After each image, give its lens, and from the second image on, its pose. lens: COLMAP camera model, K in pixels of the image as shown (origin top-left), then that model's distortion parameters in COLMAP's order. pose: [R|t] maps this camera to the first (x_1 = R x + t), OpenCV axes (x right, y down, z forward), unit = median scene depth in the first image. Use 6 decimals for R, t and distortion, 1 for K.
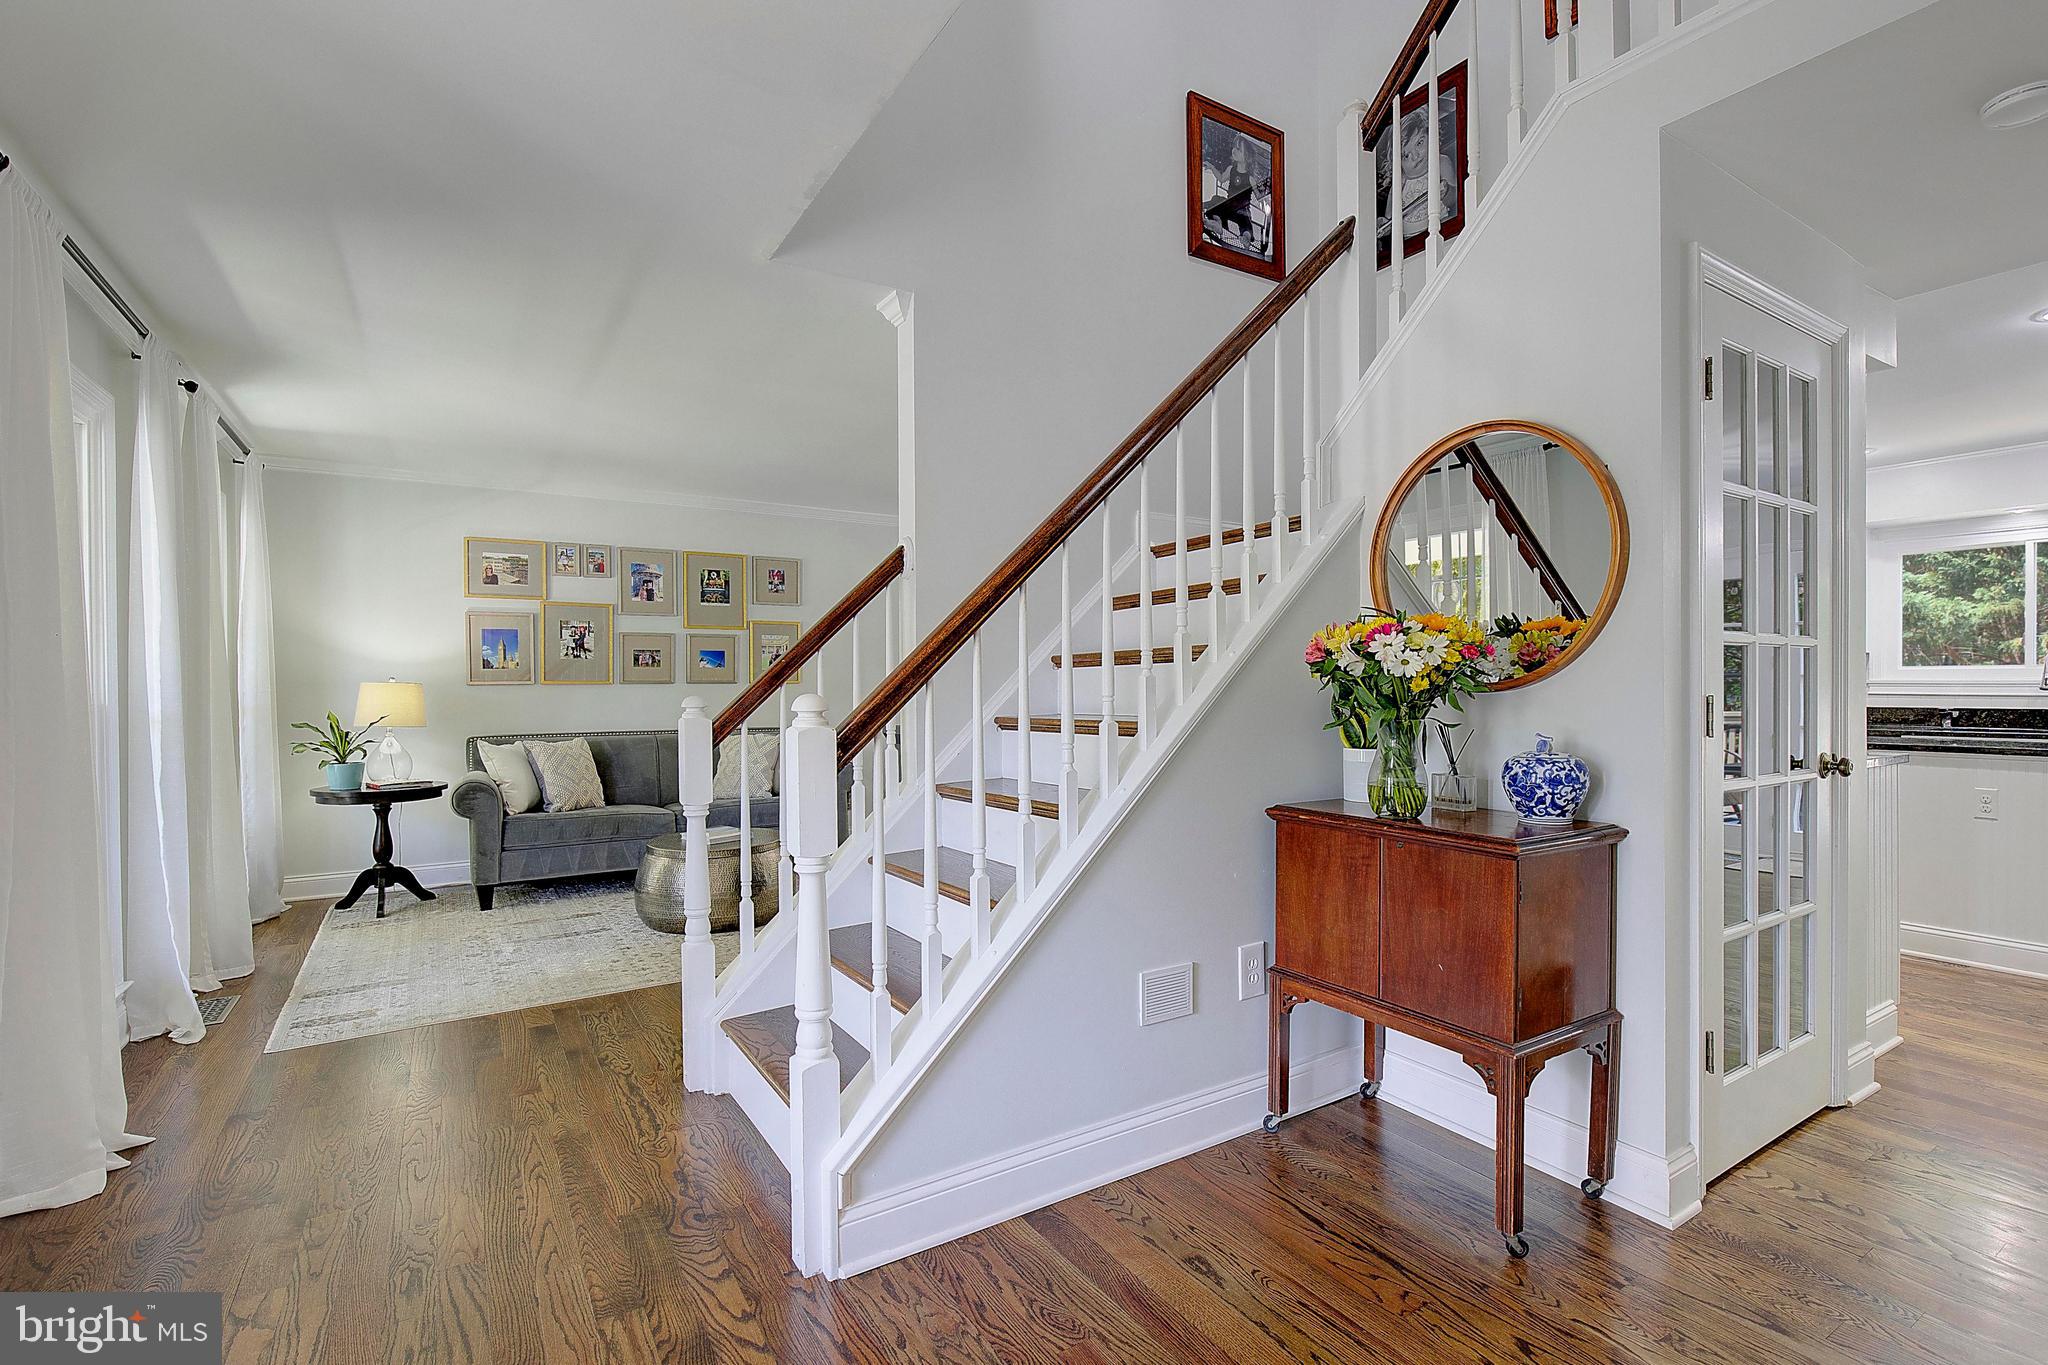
lens RADIAL K [[960.6, 0, 1035.2], [0, 960.6, 686.7], [0, 0, 1]] dist [-0.000188, -0.000069]
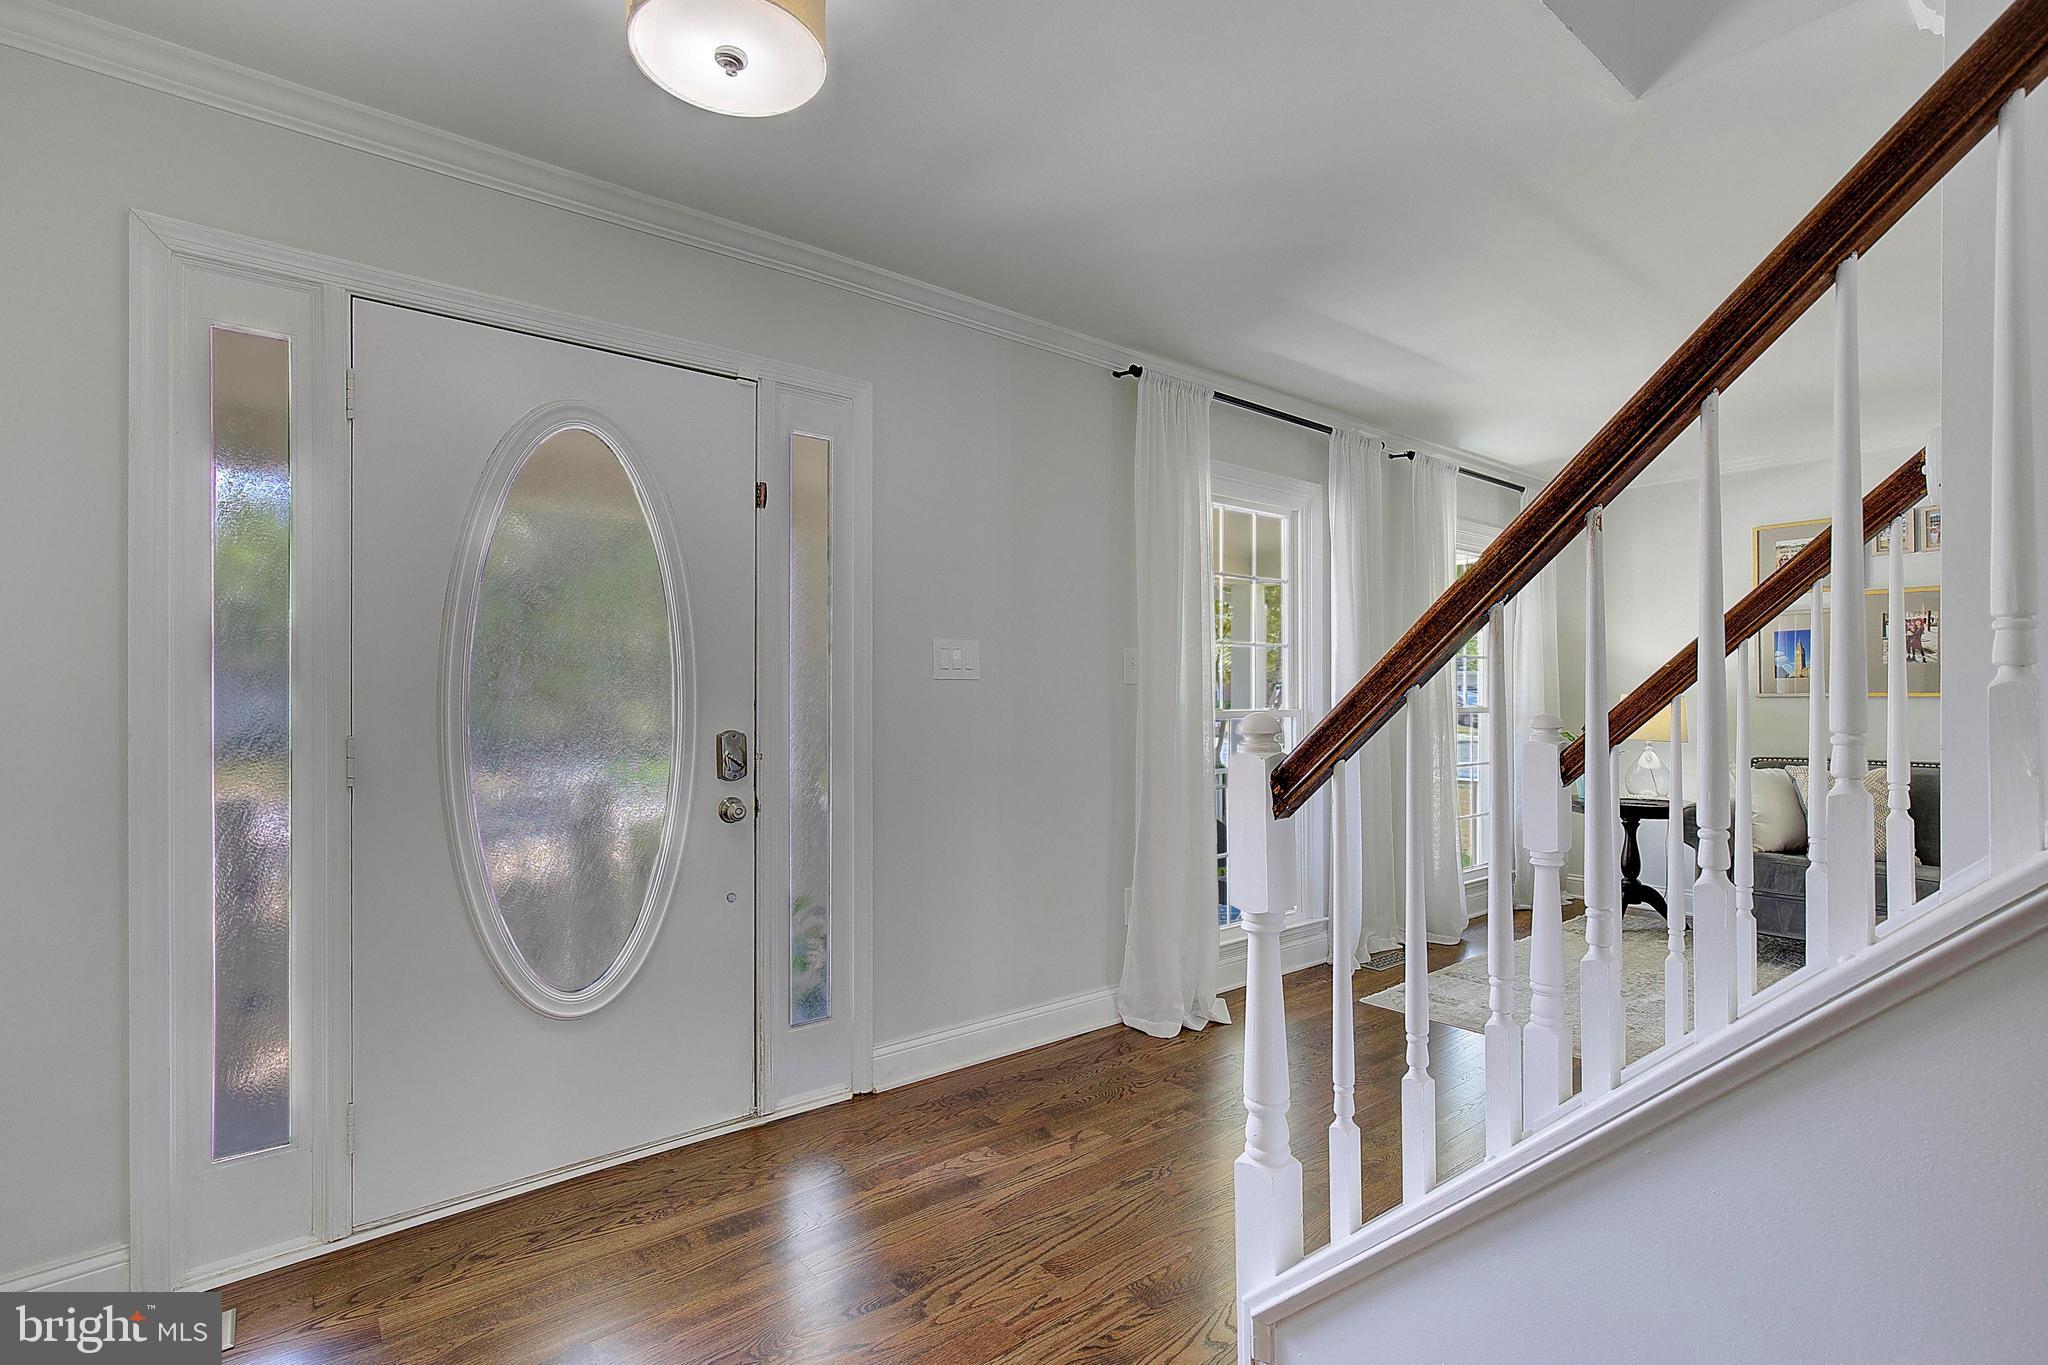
lens RADIAL K [[960.6, 0, 1035.2], [0, 960.6, 686.7], [0, 0, 1]] dist [-0.000188, -0.000069]
pose [[0.115581, -0.002627, -0.993295, 0.205518], [-0.001904, 0.999994, -0.002866, -0.007487], [0.993296, 0.002222, 0.115575, 0.254490]]
